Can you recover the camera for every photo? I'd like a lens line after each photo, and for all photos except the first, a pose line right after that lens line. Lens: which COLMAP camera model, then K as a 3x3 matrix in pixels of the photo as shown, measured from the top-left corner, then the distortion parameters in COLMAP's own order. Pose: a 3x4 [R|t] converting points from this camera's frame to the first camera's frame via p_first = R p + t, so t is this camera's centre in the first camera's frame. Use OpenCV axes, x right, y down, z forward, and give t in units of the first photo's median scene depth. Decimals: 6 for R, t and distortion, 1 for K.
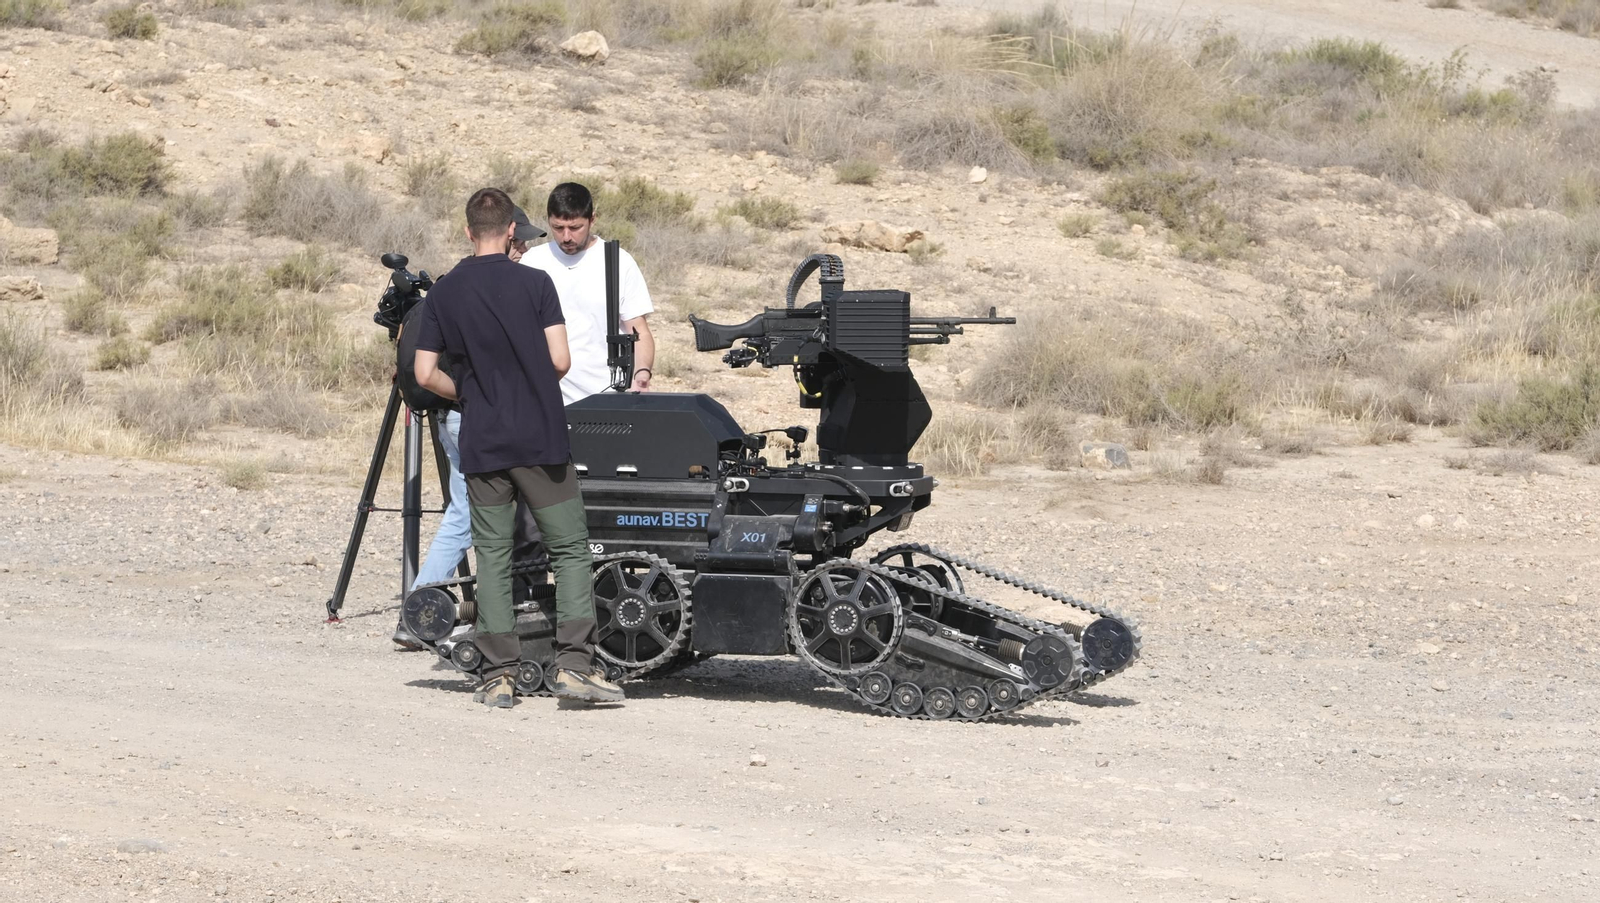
lens RADIAL K [[9761.2, 0, 800.0], [0, 9761.2, 451.5], [0, 0, 1]] dist [1.029619, 7.688618]
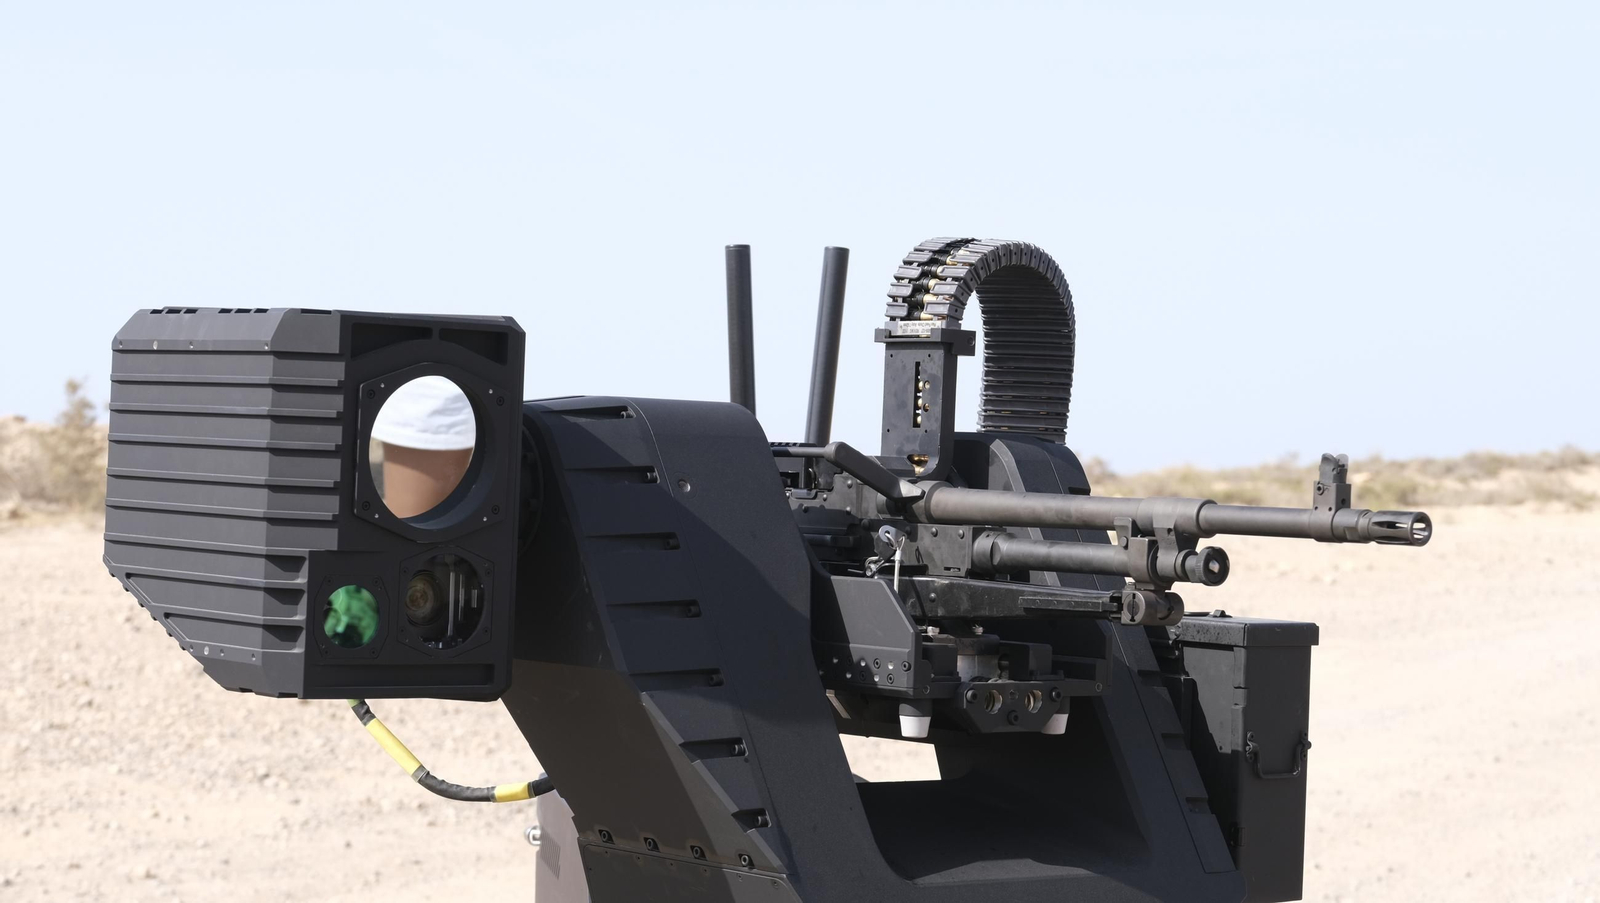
lens RADIAL K [[3559.9, 0, 800.0], [0, 3559.9, 451.5], [0, 0, 1]] dist [-0.022484, 0.196521]
pose [[0.461681, 0.006496, -0.887022, 0.079080], [-0.088046, 0.995371, -0.038538, -0.010996], [0.882665, 0.095891, 0.460116, 0.948856]]
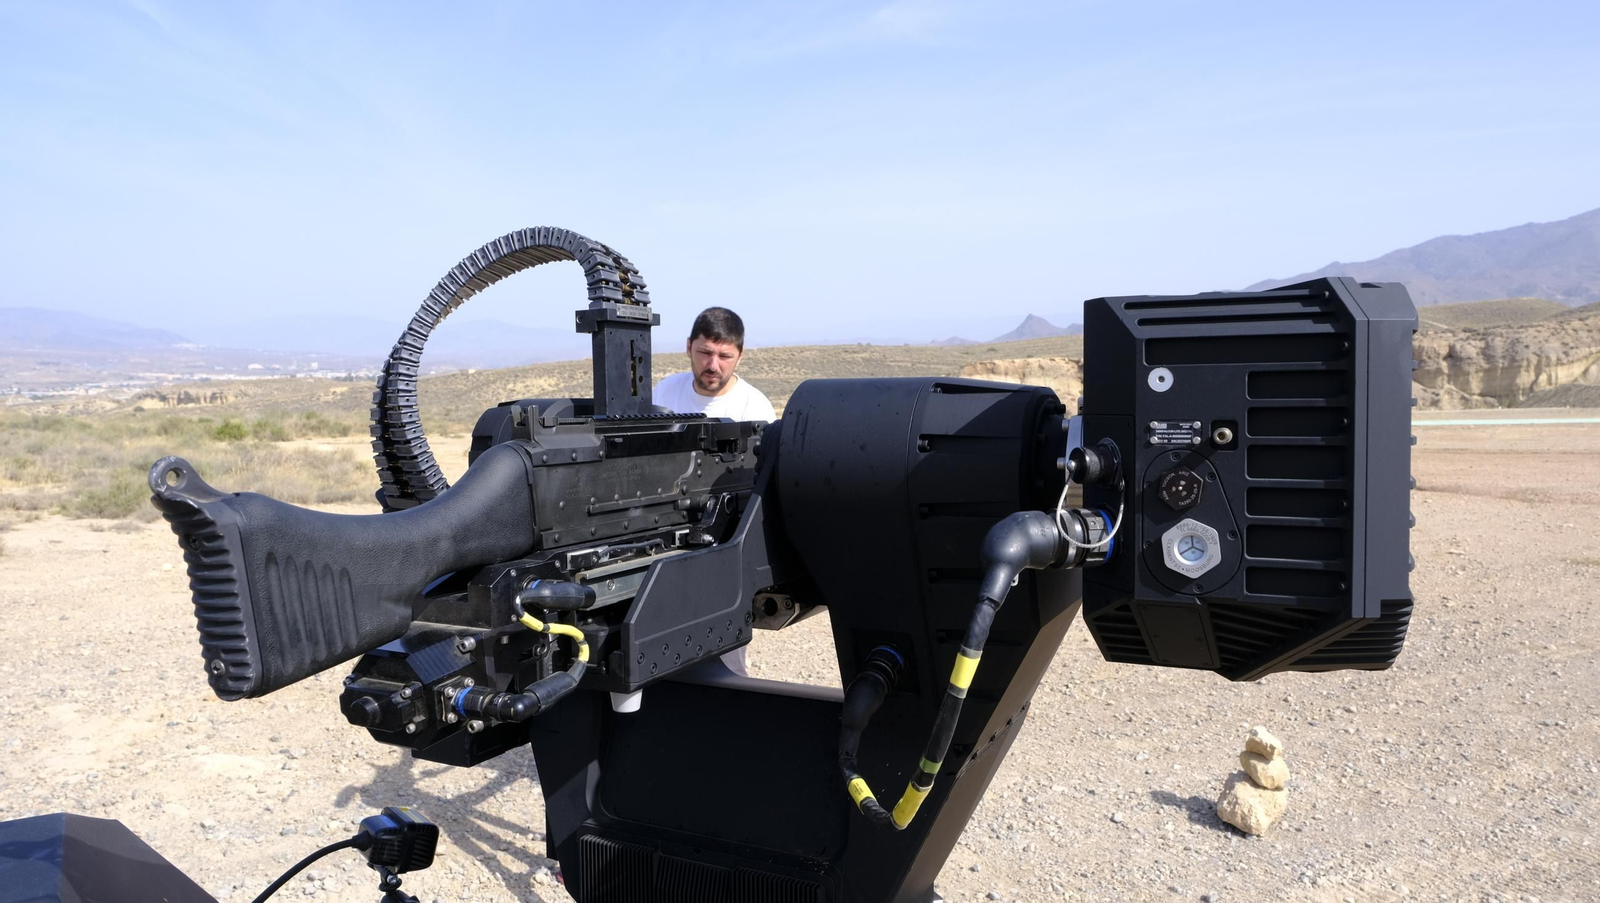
lens RADIAL K [[1079.7, 0, 800.0], [0, 1079.7, 451.5], [0, 0, 1]] dist [-0.004643, -0.000310]
pose [[0.654140, -0.048750, 0.754801, -0.016978], [0.058706, 0.998183, 0.013592, -0.013690], [-0.754092, 0.035421, 0.655813, 0.967016]]
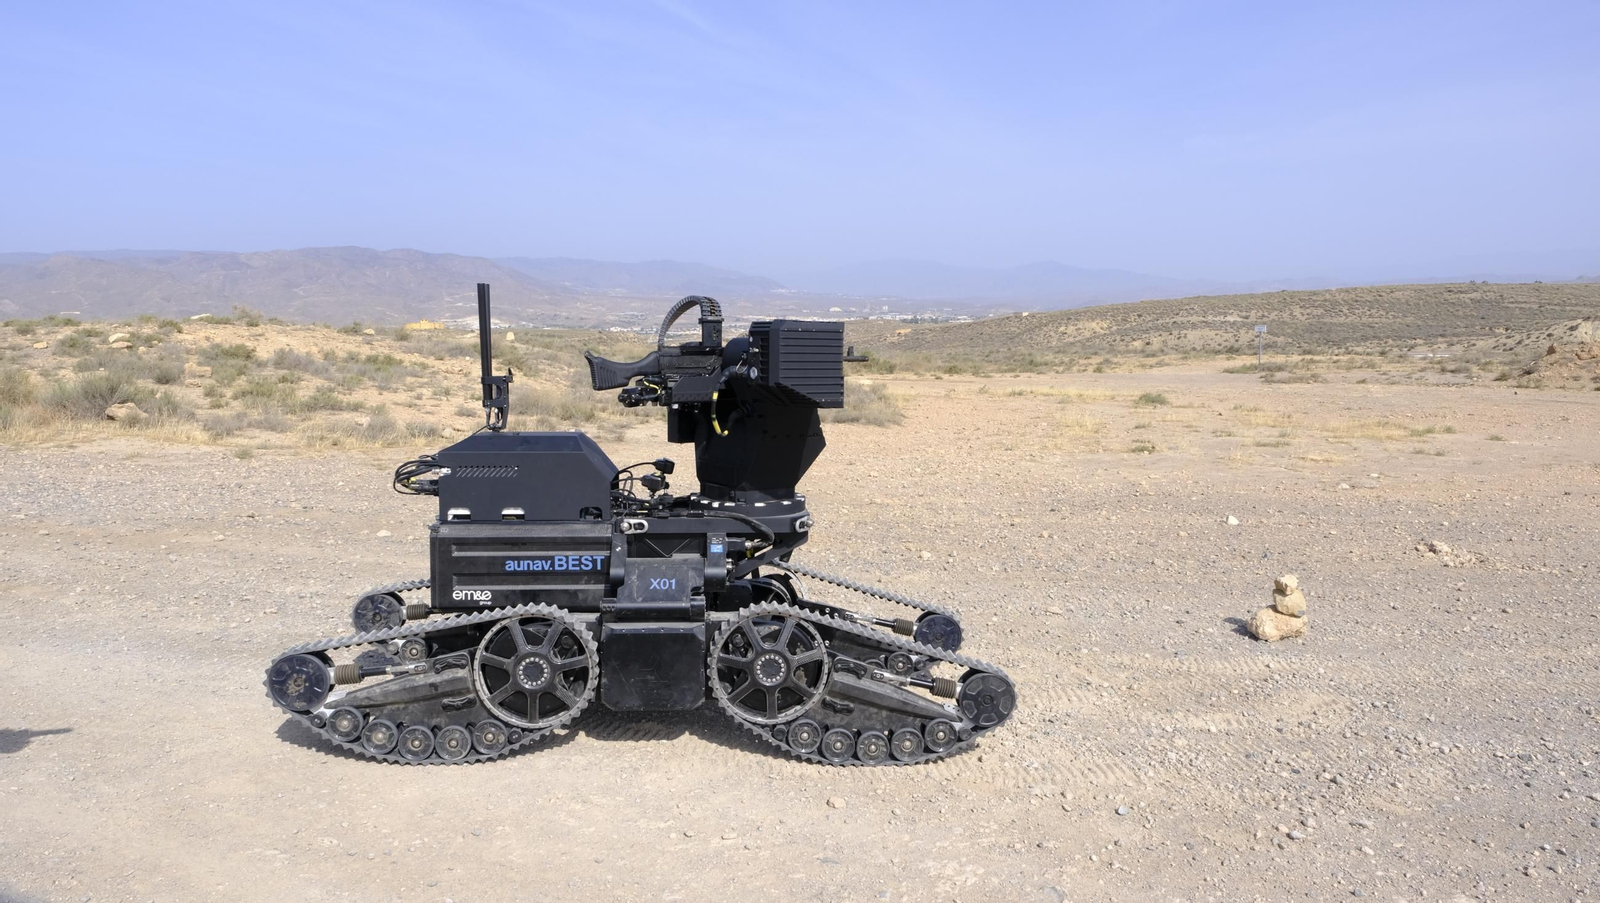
lens RADIAL K [[1099.4, 0, 800.0], [0, 1099.4, 451.5], [0, 0, 1]] dist [0.001960, -0.001277]
pose [[0.936314, -0.035790, 0.349335, -0.028884], [0.021997, 0.998817, 0.043370, -0.008391], [-0.350474, -0.032924, 0.935994, 0.879325]]
